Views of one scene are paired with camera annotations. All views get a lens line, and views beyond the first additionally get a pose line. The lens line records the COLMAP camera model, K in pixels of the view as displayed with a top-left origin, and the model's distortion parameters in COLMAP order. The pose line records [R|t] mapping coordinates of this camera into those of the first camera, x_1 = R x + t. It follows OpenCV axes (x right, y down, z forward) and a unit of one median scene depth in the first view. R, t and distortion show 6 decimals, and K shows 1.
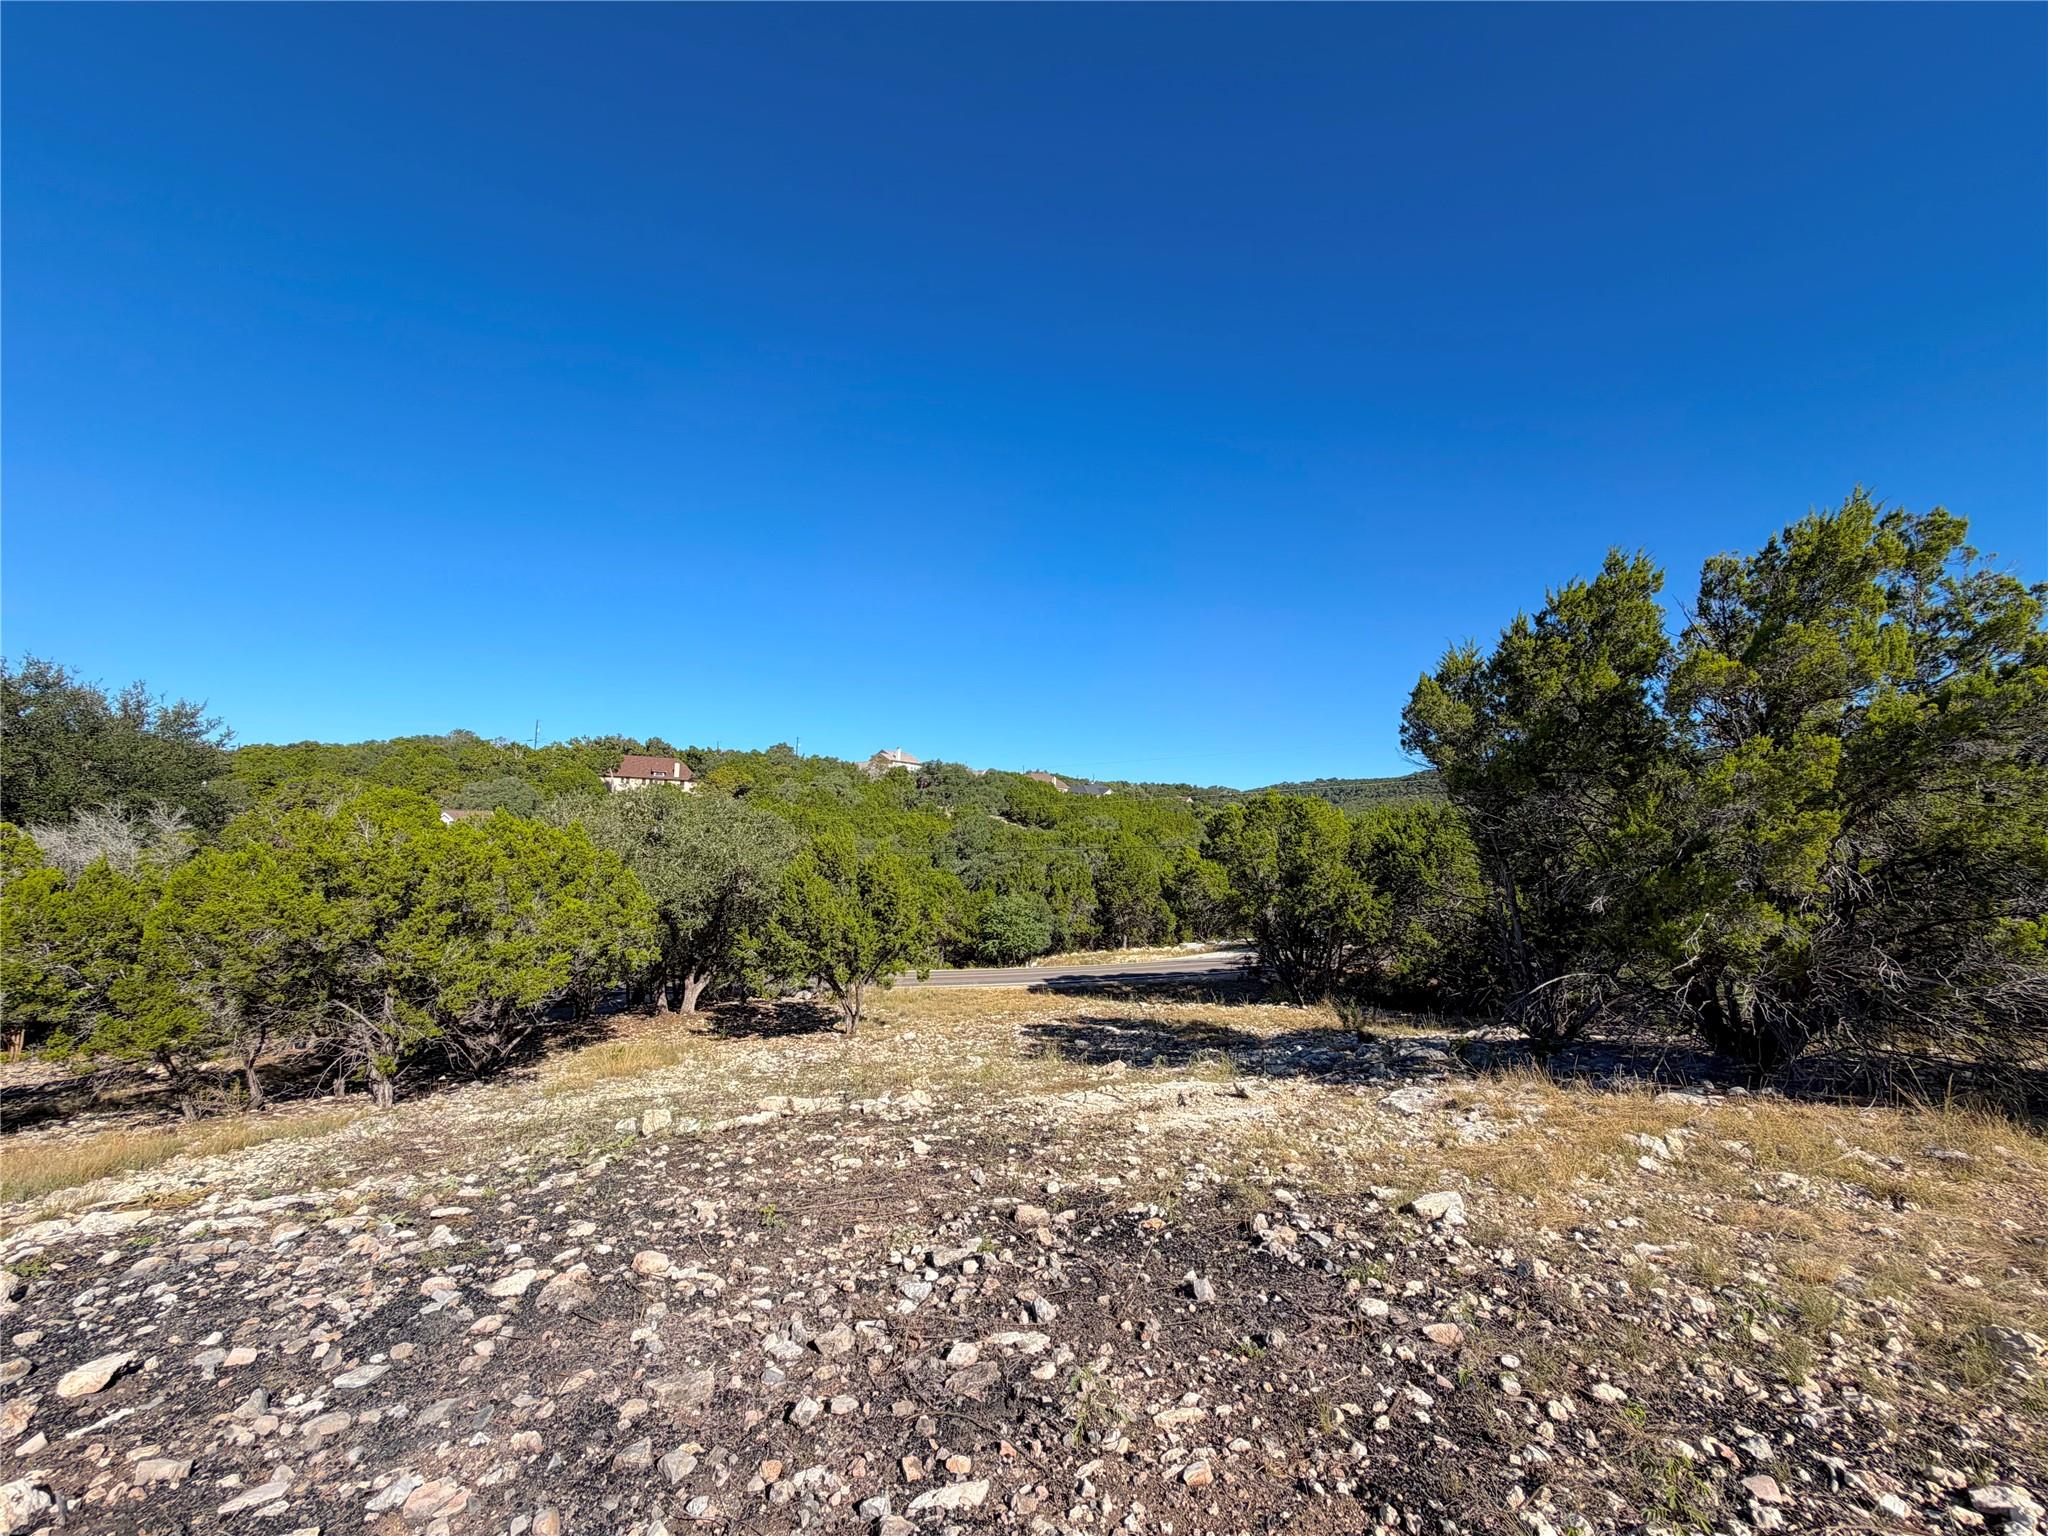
lens RADIAL K [[811.3, 0, 1016.7], [0, 811.3, 762.2], [0, 0, 1]] dist [0.011059, -0.000141]
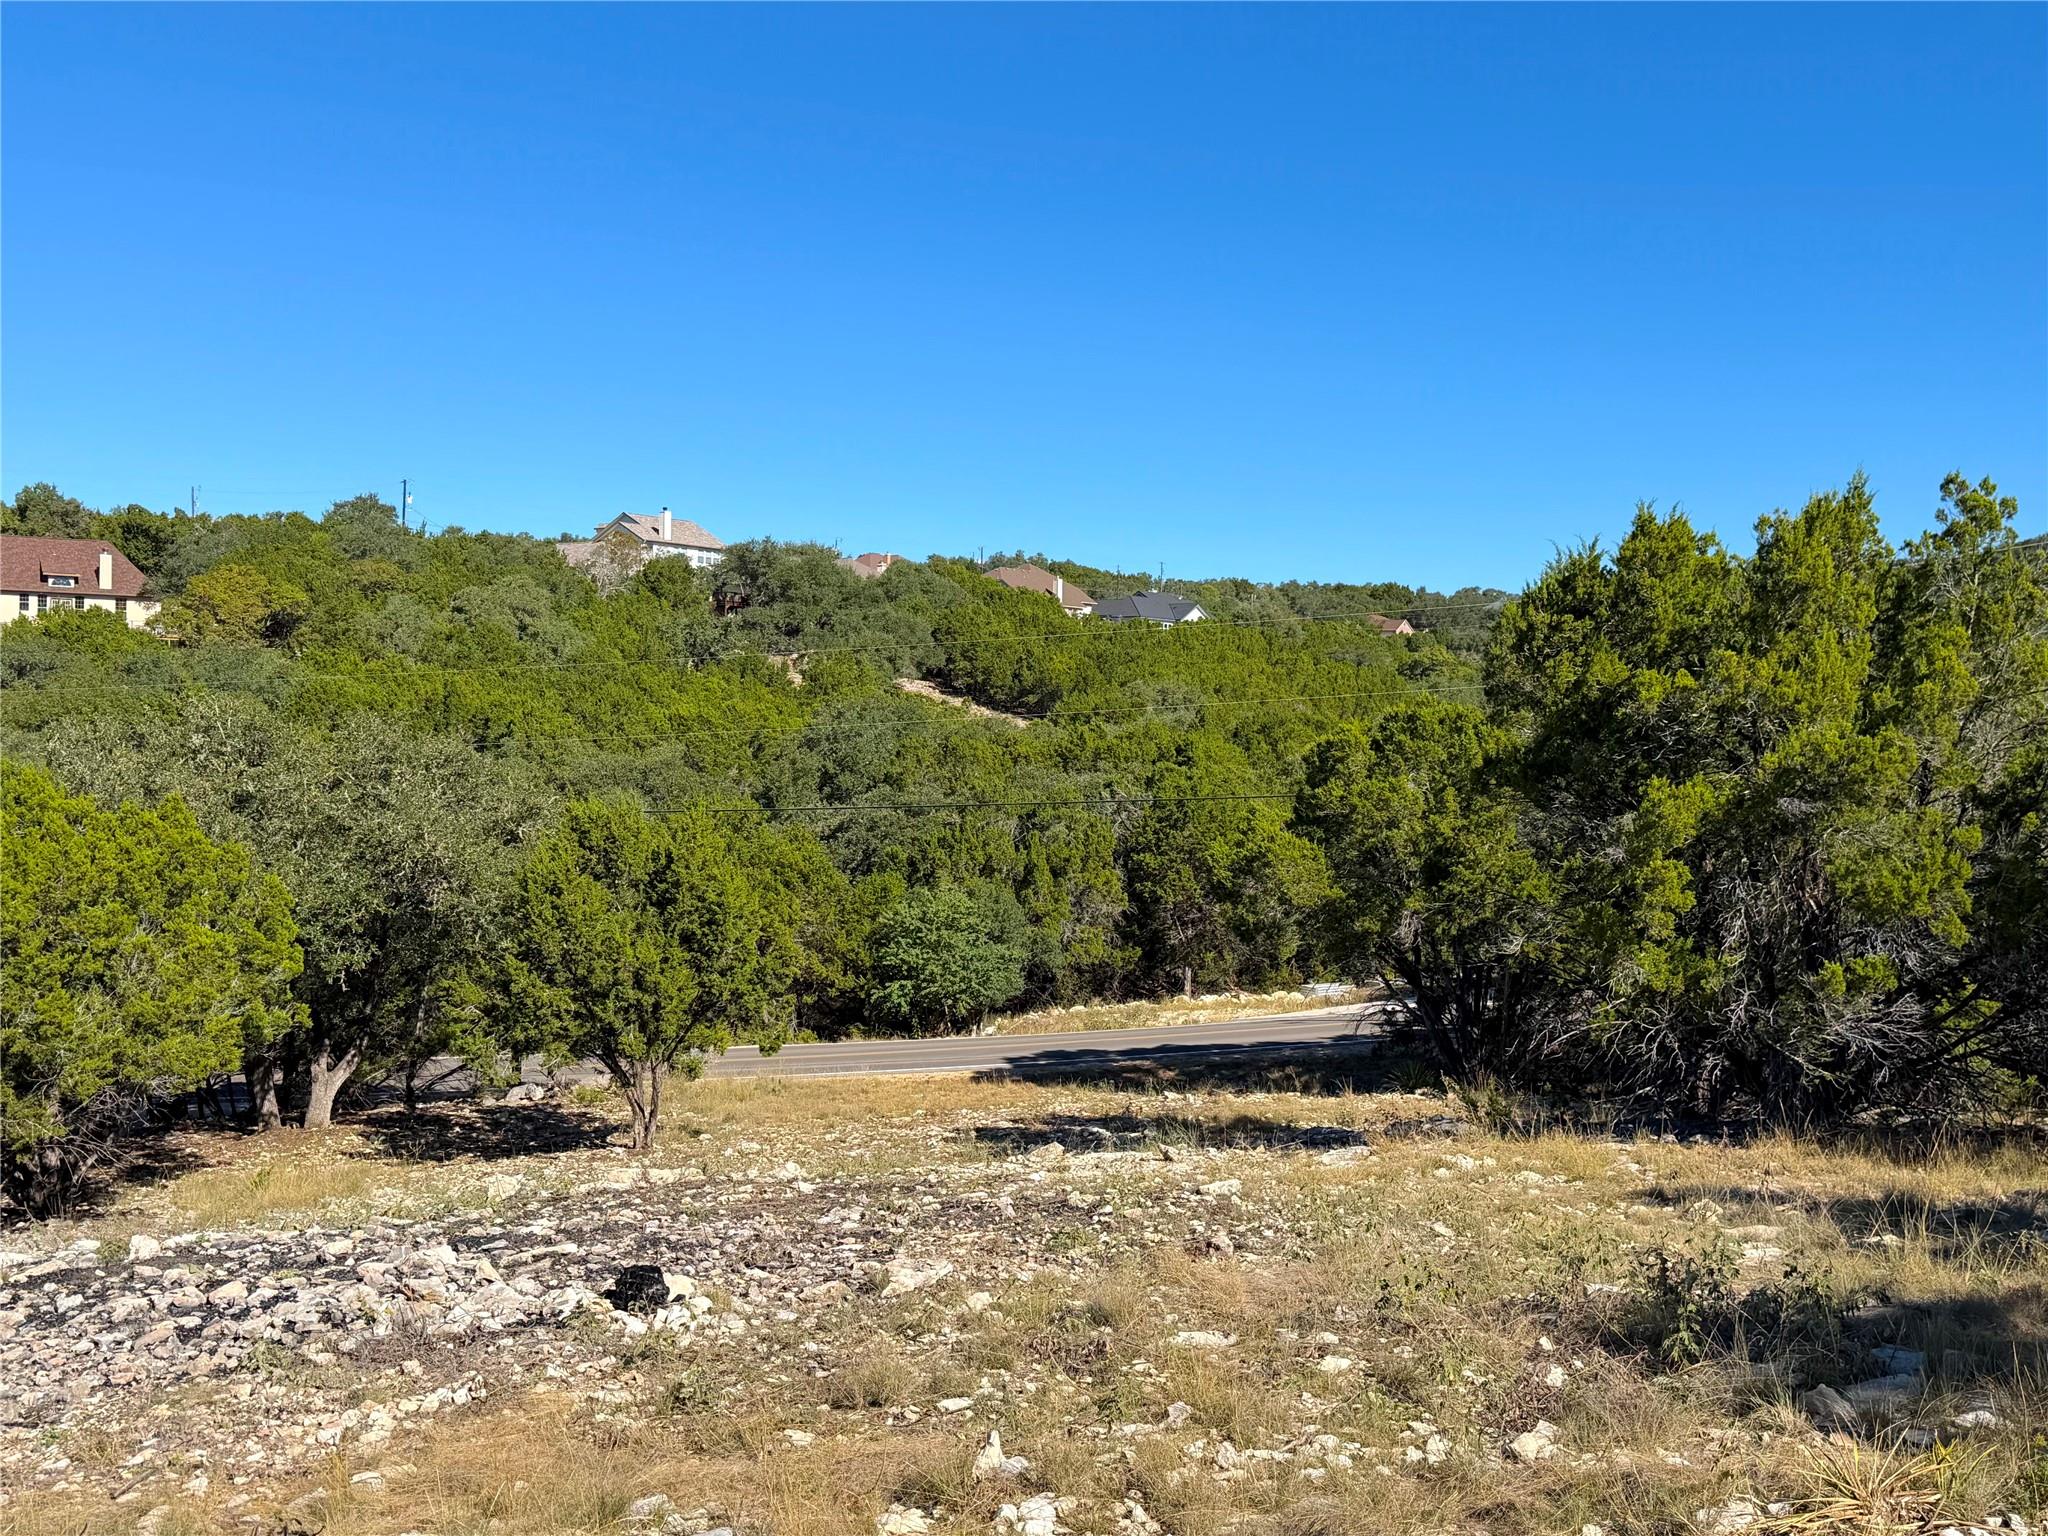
lens RADIAL K [[2115.6, 0, 1024.0], [0, 2115.6, 768.0], [0, 0, 1]] dist [0.097521, 0.003021]
pose [[0.999659, -0.007234, 0.025102, 0.023525], [0.004242, 0.993096, 0.117231, -0.092690], [-0.025777, -0.117084, 0.992787, -0.407262]]
